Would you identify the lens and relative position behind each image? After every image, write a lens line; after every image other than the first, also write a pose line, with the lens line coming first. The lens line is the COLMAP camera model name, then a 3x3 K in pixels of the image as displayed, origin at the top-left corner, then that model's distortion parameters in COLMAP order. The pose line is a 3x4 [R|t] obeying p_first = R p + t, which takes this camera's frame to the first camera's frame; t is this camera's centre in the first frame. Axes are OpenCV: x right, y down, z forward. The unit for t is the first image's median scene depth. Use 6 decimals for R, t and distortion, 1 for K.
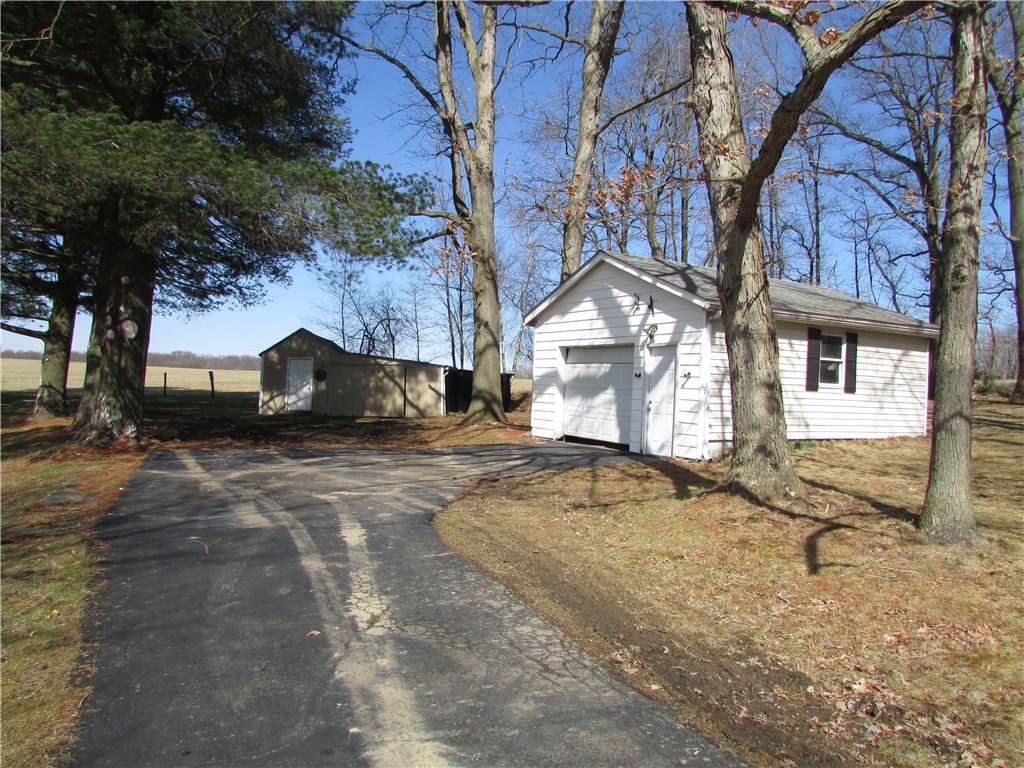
lens RADIAL K [[714.6, 0, 512.0], [0, 714.6, 384.0], [0, 0, 1]] dist [-0.012122, -0.001475]
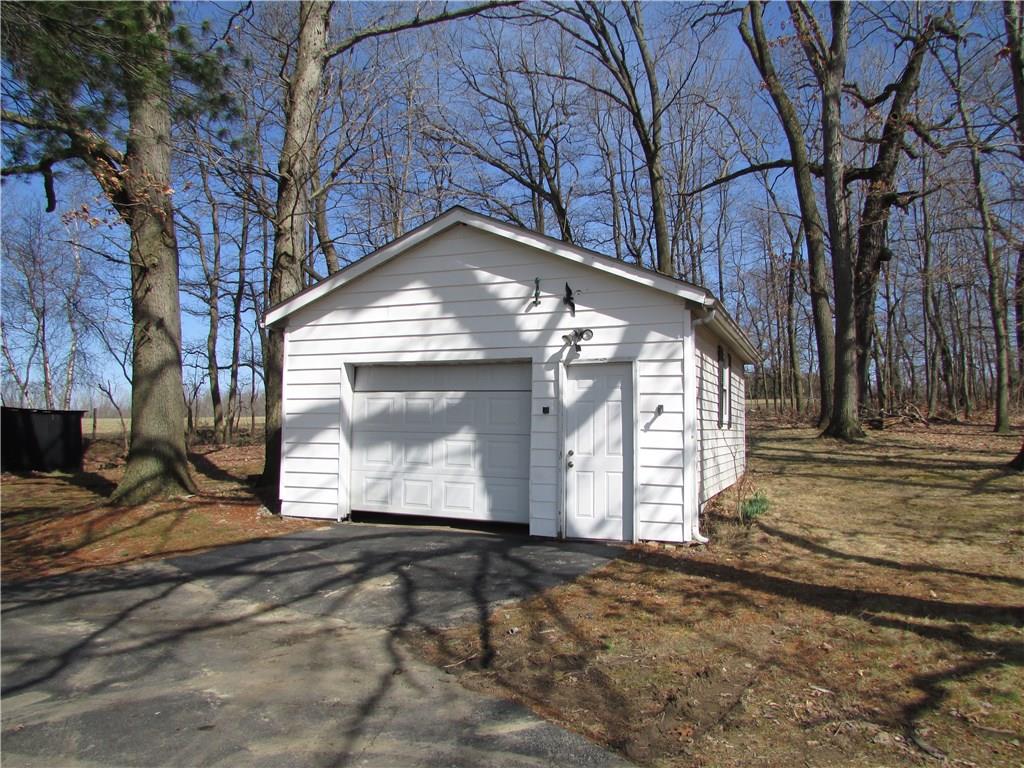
lens RADIAL K [[714.6, 0, 512.0], [0, 714.6, 384.0], [0, 0, 1]] dist [-0.012122, -0.001475]
pose [[0.794196, 0.005963, 0.607633, -0.212213], [0.018232, 0.999268, -0.033637, -0.013813], [-0.607389, 0.037793, 0.793505, 0.500102]]
